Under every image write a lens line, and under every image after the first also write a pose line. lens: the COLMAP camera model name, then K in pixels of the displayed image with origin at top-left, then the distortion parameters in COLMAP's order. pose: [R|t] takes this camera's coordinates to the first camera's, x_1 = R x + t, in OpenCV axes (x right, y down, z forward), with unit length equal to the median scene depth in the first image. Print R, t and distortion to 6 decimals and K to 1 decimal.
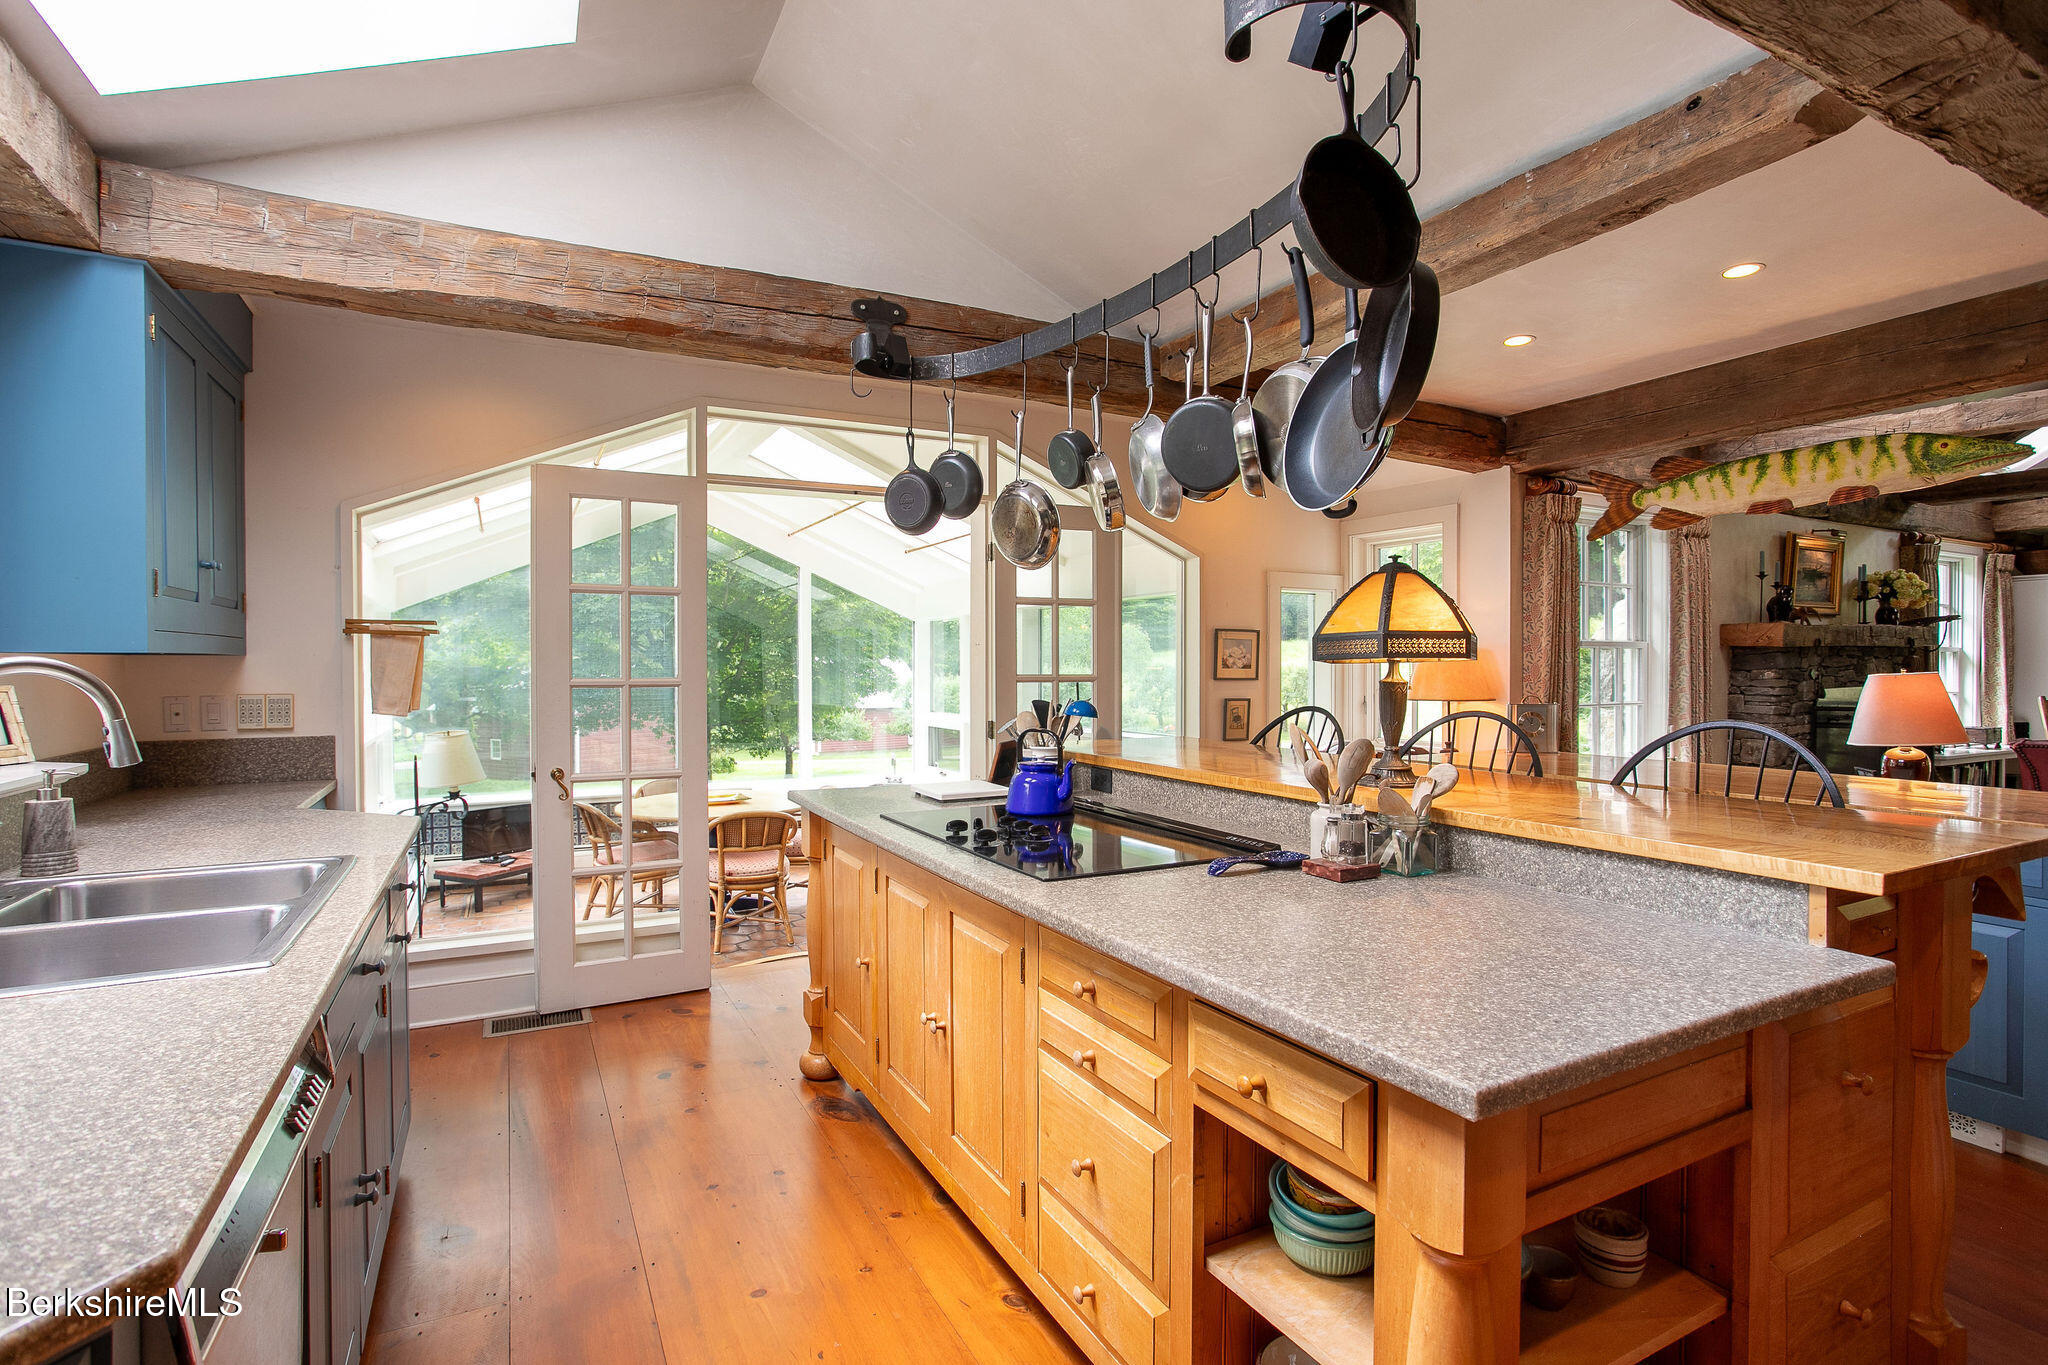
lens RADIAL K [[1005.6, 0, 1028.6], [0, 1005.6, 676.0], [0, 0, 1]] dist [0.001488, 0.000742]
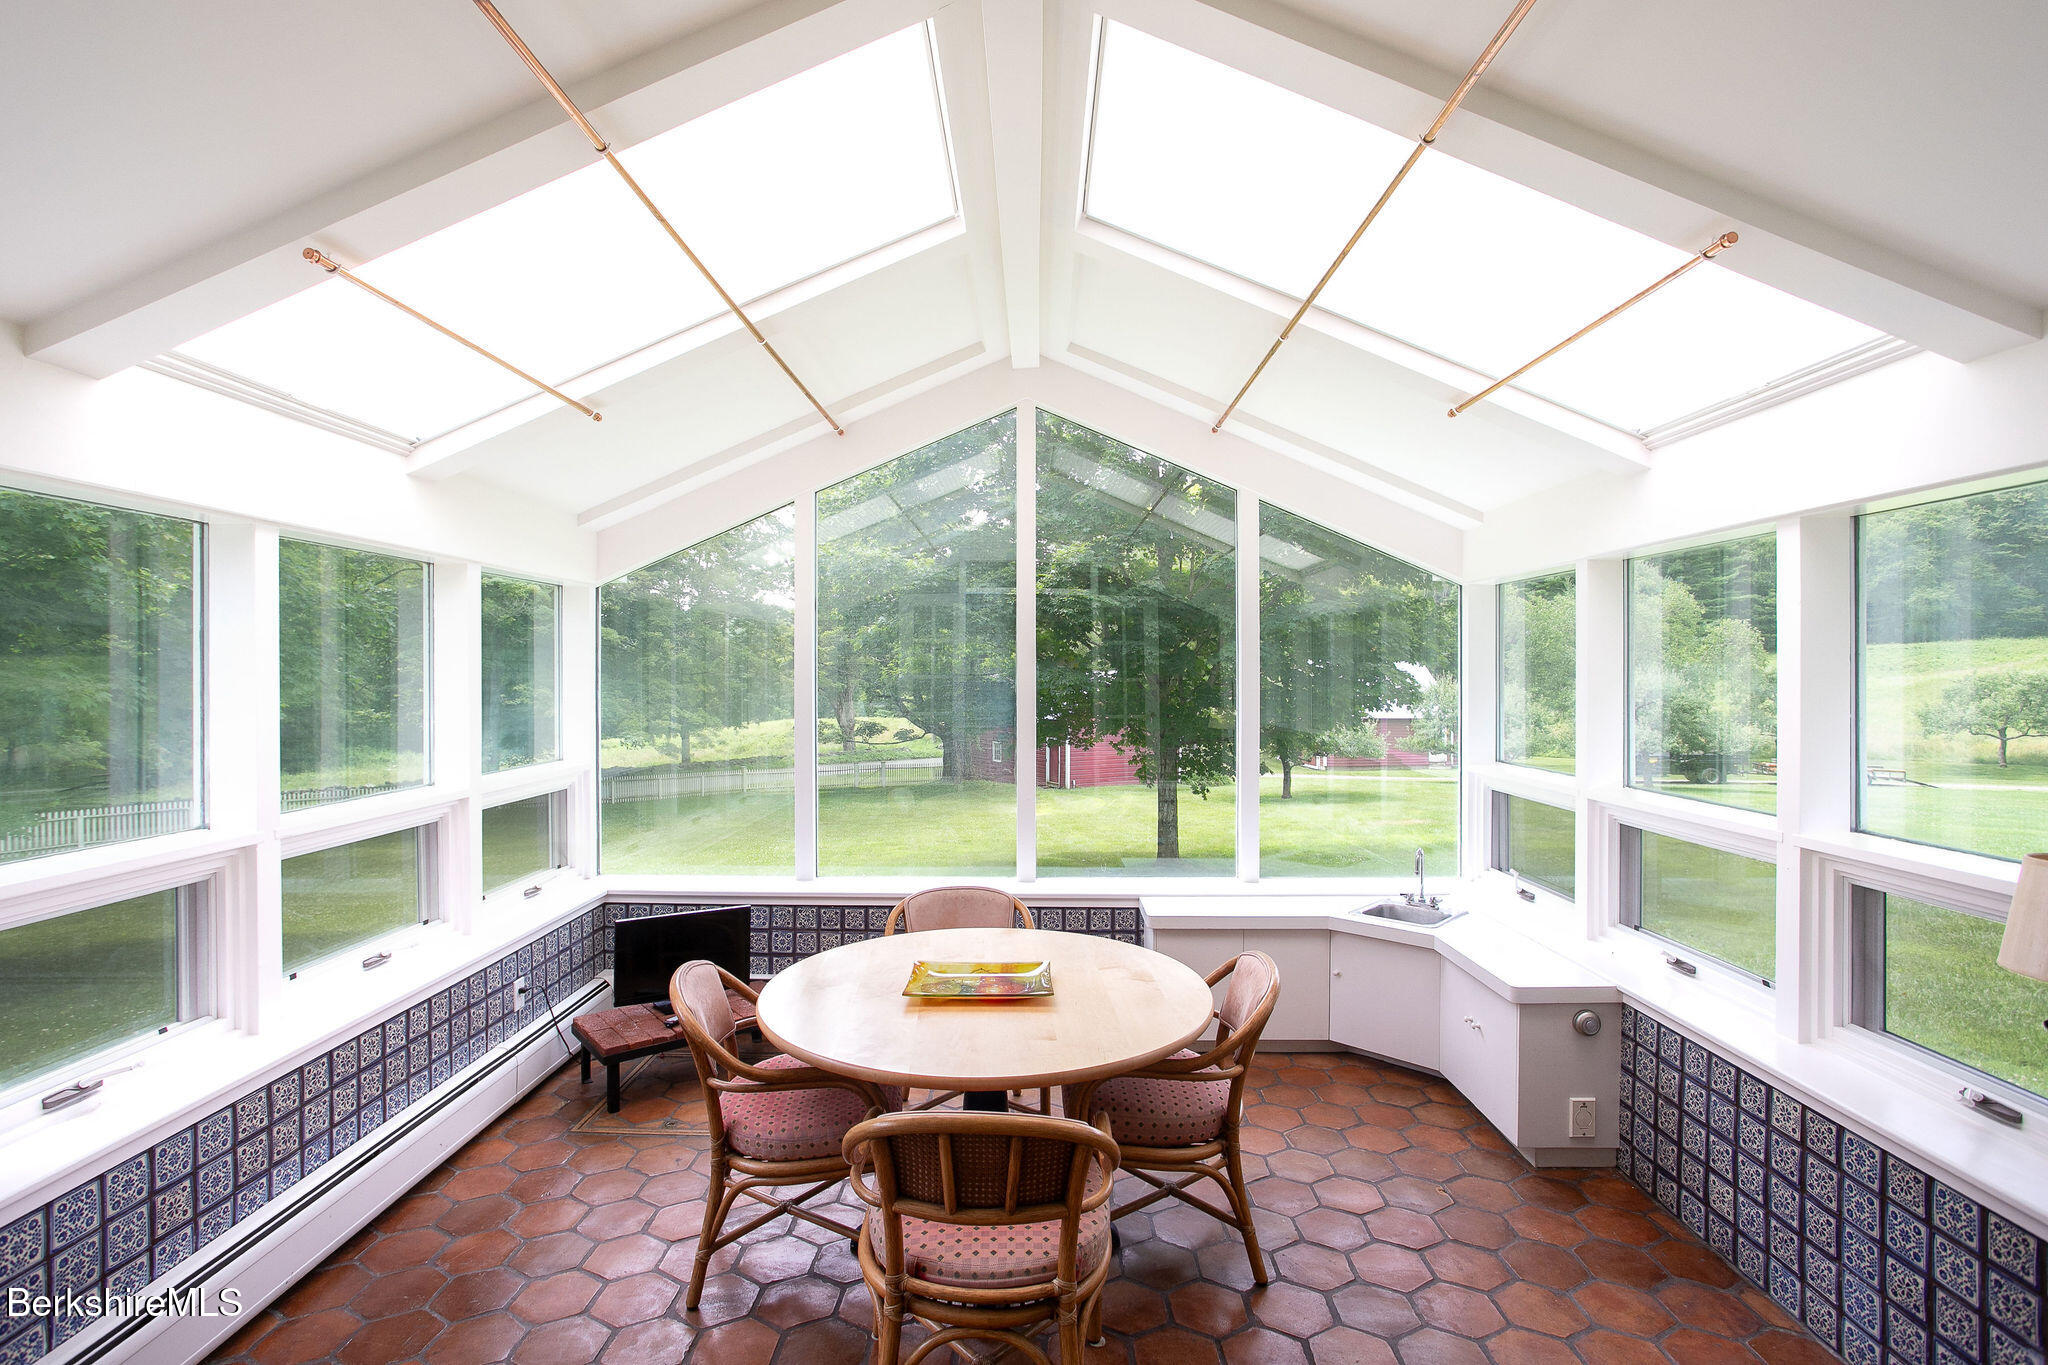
lens RADIAL K [[1005.6, 0, 1023.7], [0, 1005.6, 678.1], [0, 0, 1]] dist [0.001488, 0.000742]
pose [[0.878713, 0.003624, -0.477336, -0.058275], [-0.002590, 0.999993, 0.002823, -0.012391], [0.477343, -0.001245, 0.878716, 0.363241]]
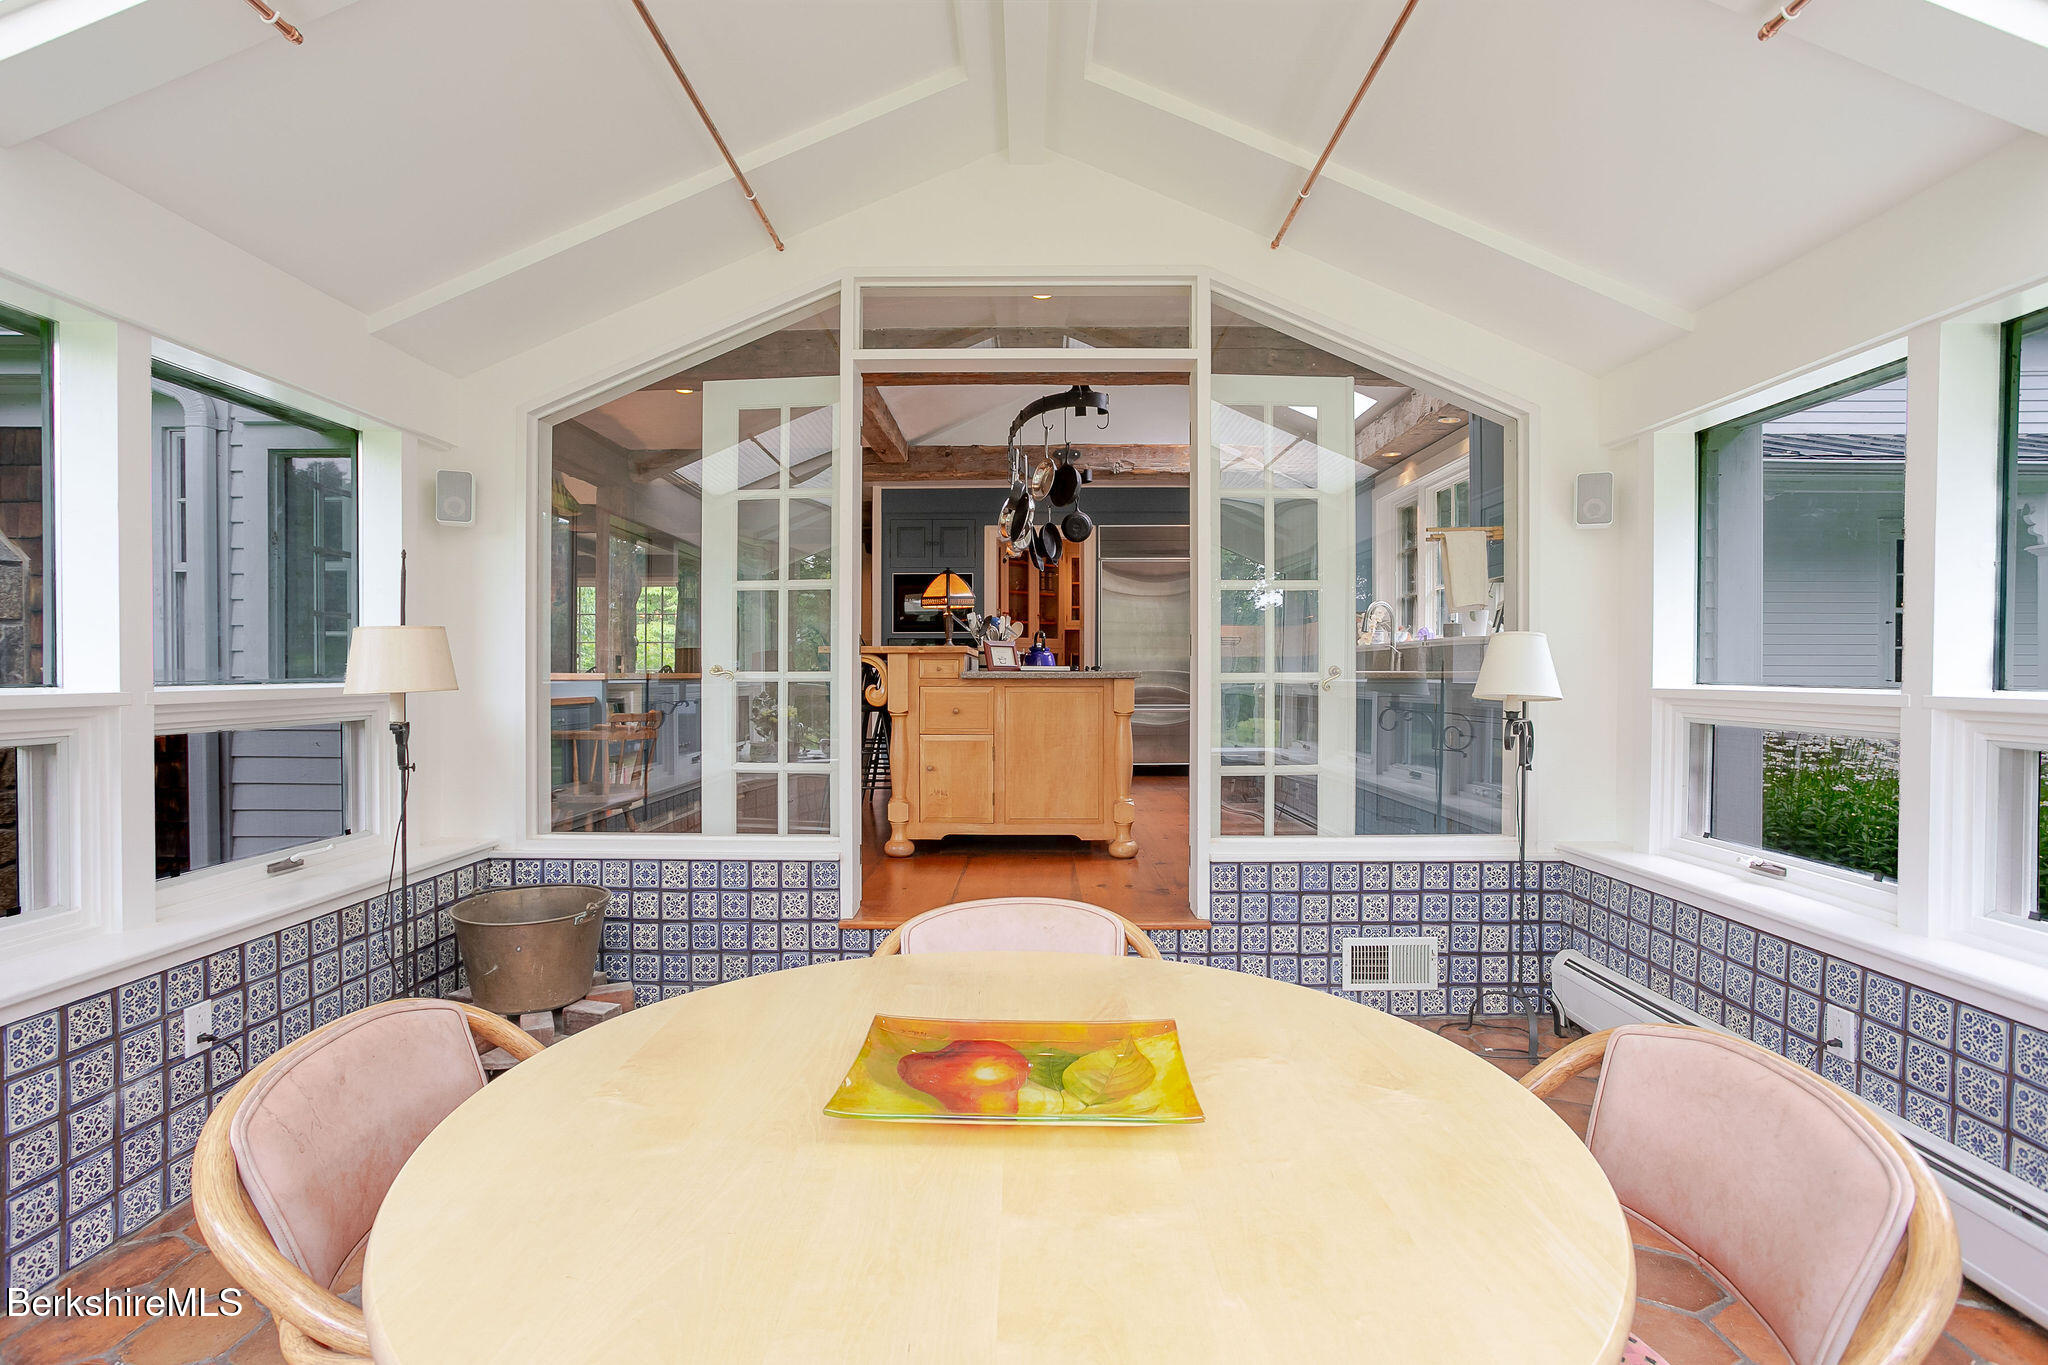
lens RADIAL K [[1005.6, 0, 1025.4], [0, 1005.6, 680.9], [0, 0, 1]] dist [0.001488, 0.000742]
pose [[-0.875849, -0.015784, 0.482327, -0.229516], [-0.007429, 0.999788, 0.019227, 0.019356], [-0.482528, 0.013257, -0.875780, 0.677274]]
